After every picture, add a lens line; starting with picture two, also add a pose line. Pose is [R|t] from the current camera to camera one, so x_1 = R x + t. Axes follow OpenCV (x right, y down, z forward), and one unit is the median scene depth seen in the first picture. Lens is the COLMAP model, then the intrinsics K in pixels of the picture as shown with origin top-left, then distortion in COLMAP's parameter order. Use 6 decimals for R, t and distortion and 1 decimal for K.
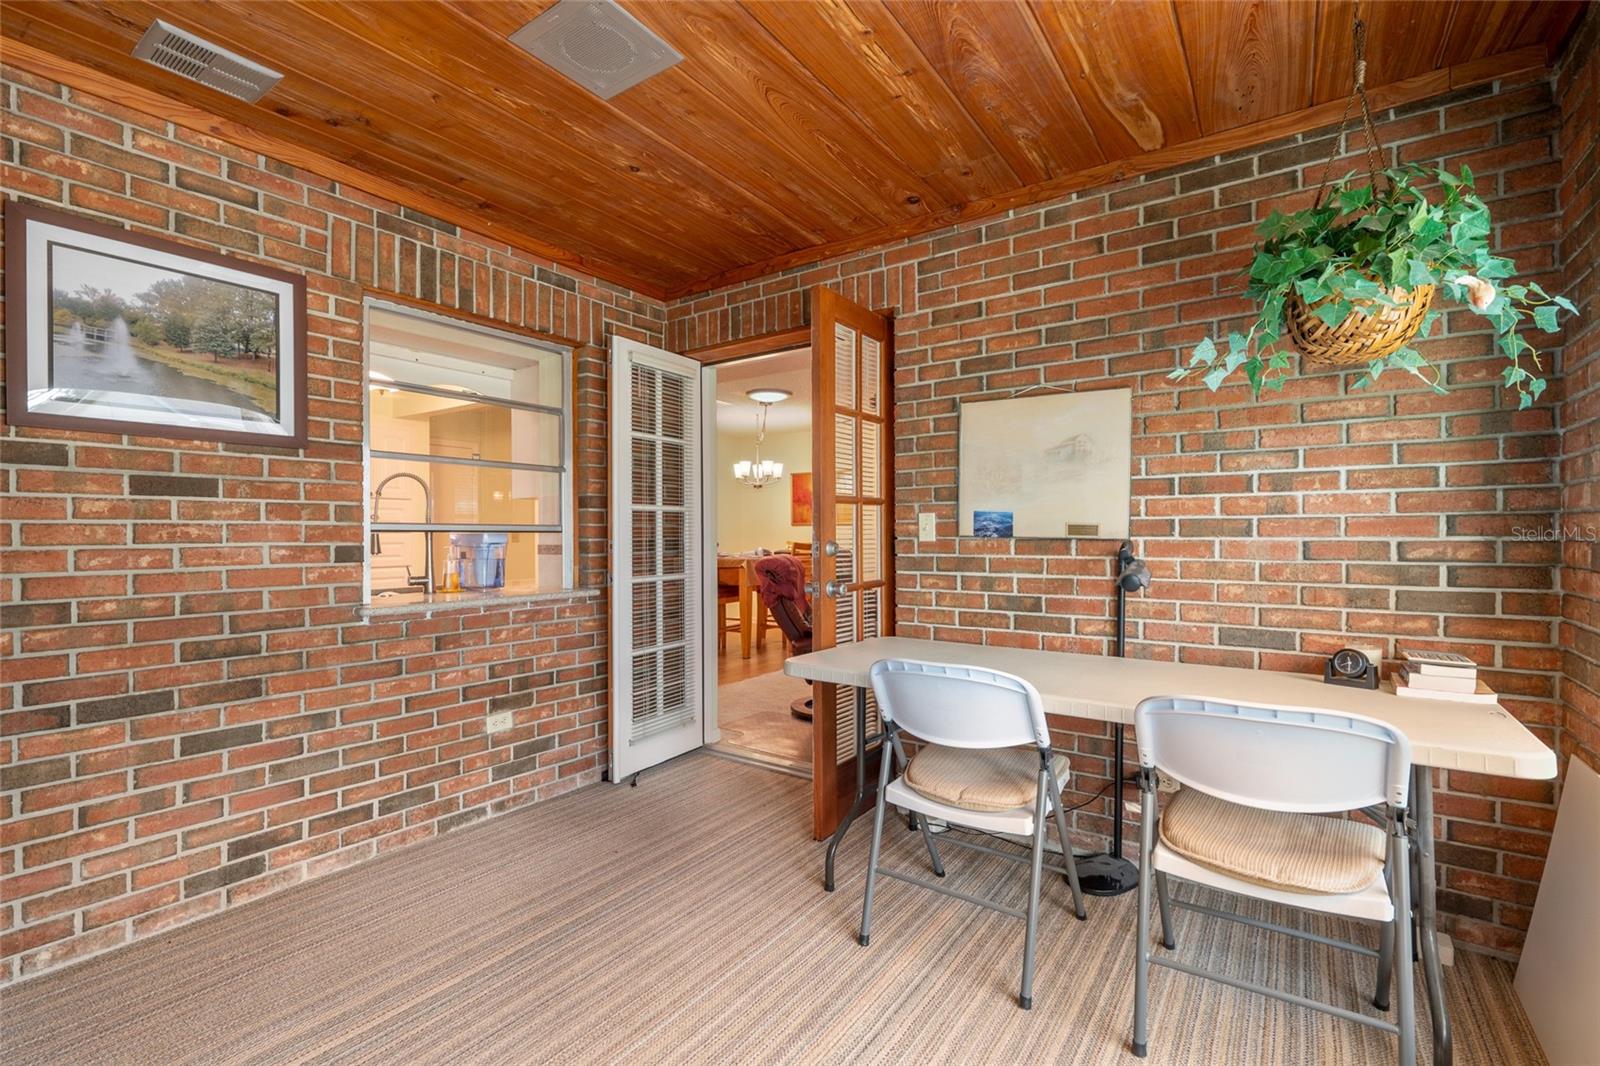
lens RADIAL K [[666.4, 0, 857.1], [0, 666.4, 537.3], [0, 0, 1]] dist [-0.009635, 0.000038]
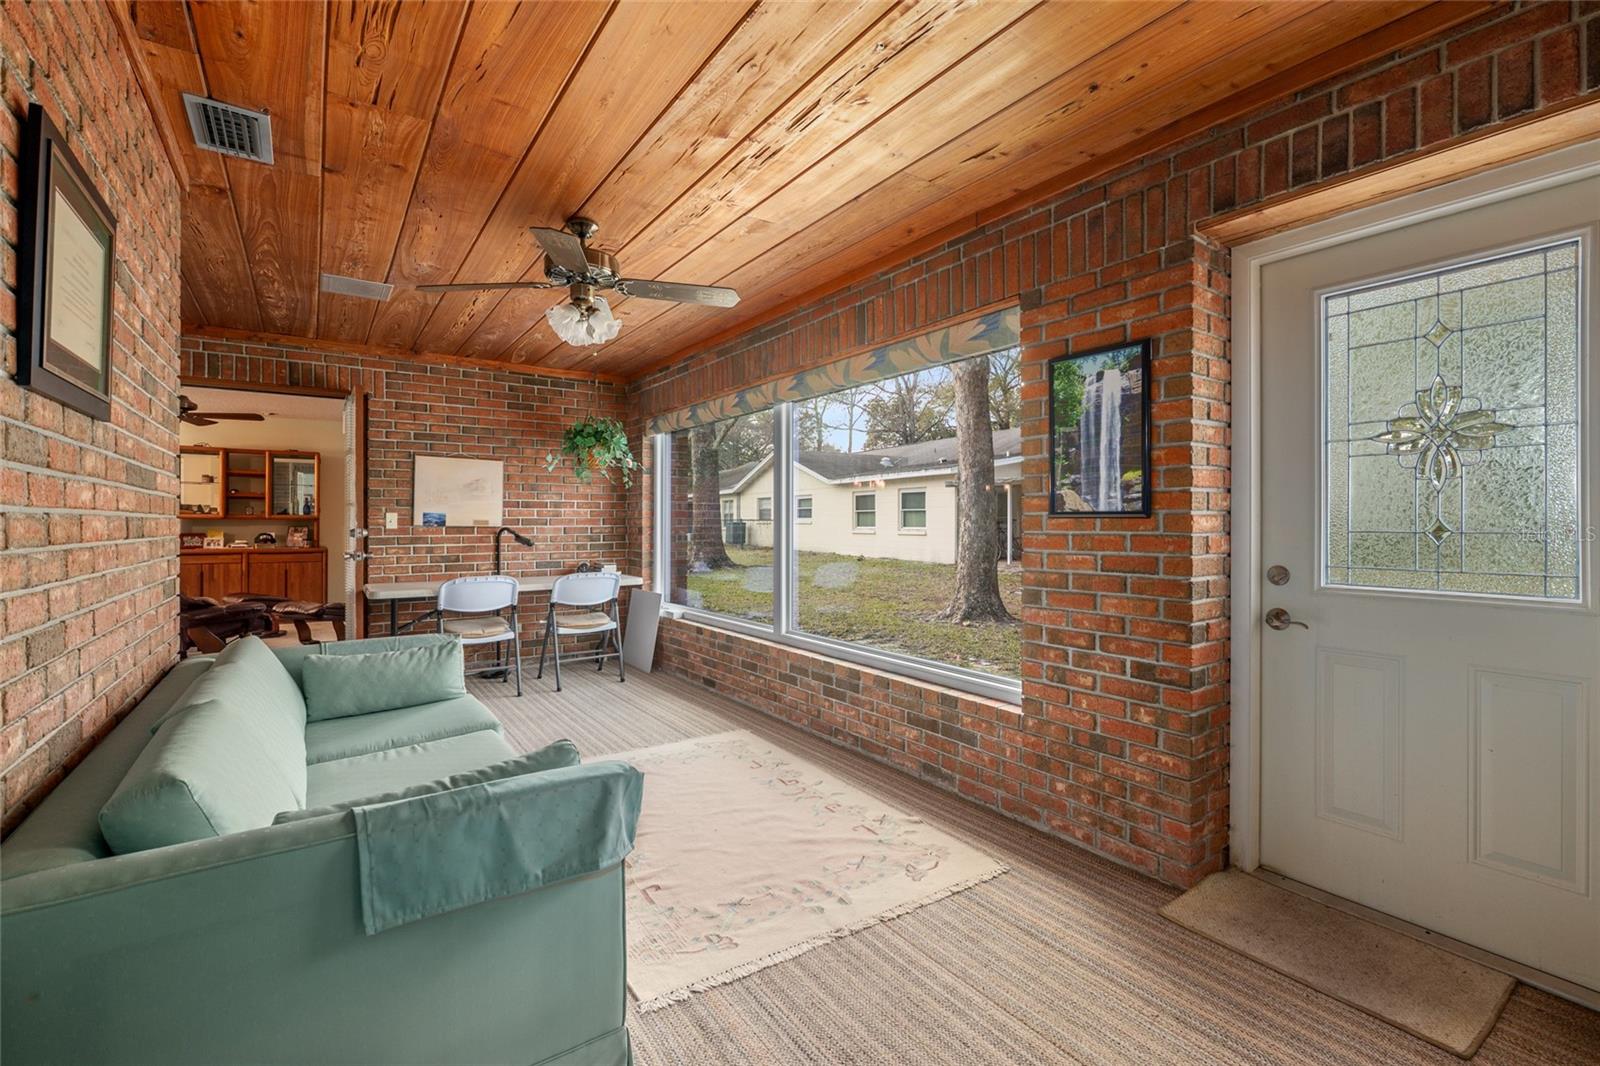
lens RADIAL K [[666.4, 0, 827.7], [0, 666.4, 520.3], [0, 0, 1]] dist [-0.009635, 0.000038]
pose [[0.300479, 0.004227, 0.953779, -1.410652], [0.003100, 0.999981, -0.005408, -0.003235], [-0.953783, 0.004582, 0.300460, -0.746872]]
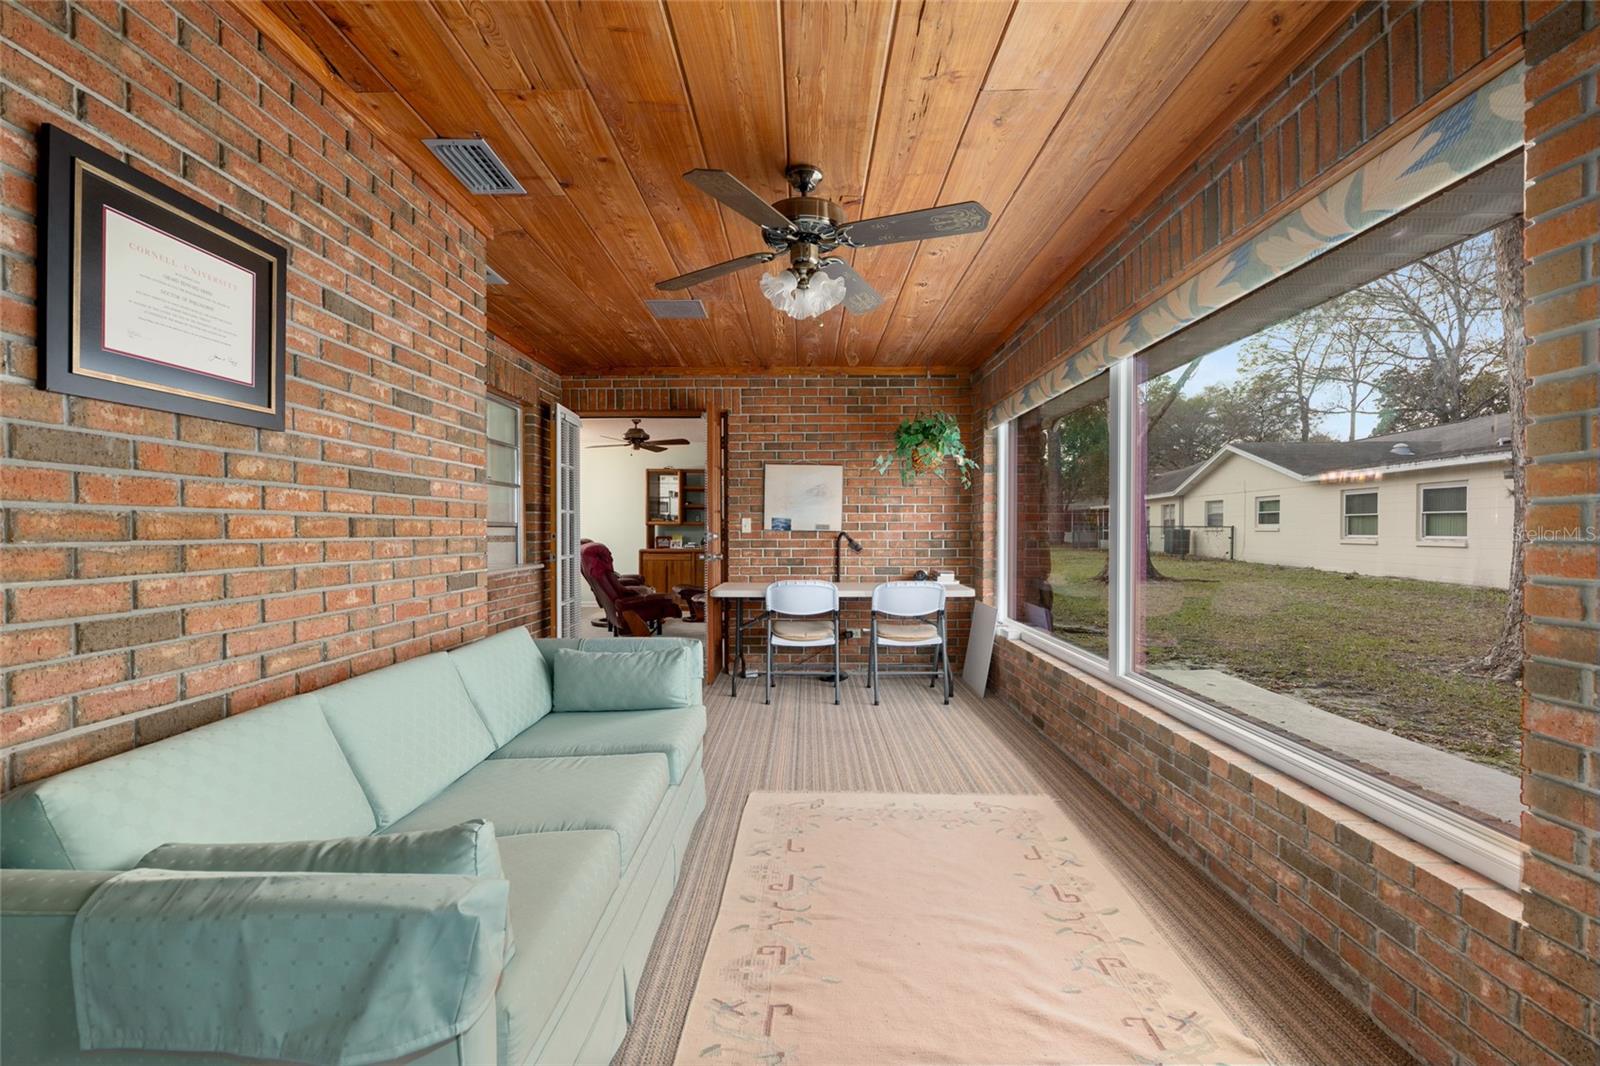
lens RADIAL K [[666.4, 0, 832.3], [0, 666.4, 536.2], [0, 0, 1]] dist [-0.009635, 0.000038]
pose [[0.804238, -0.004395, 0.594291, -0.966425], [0.001001, 0.999981, 0.006041, 0.005739], [-0.594307, -0.004264, 0.804227, -0.818850]]
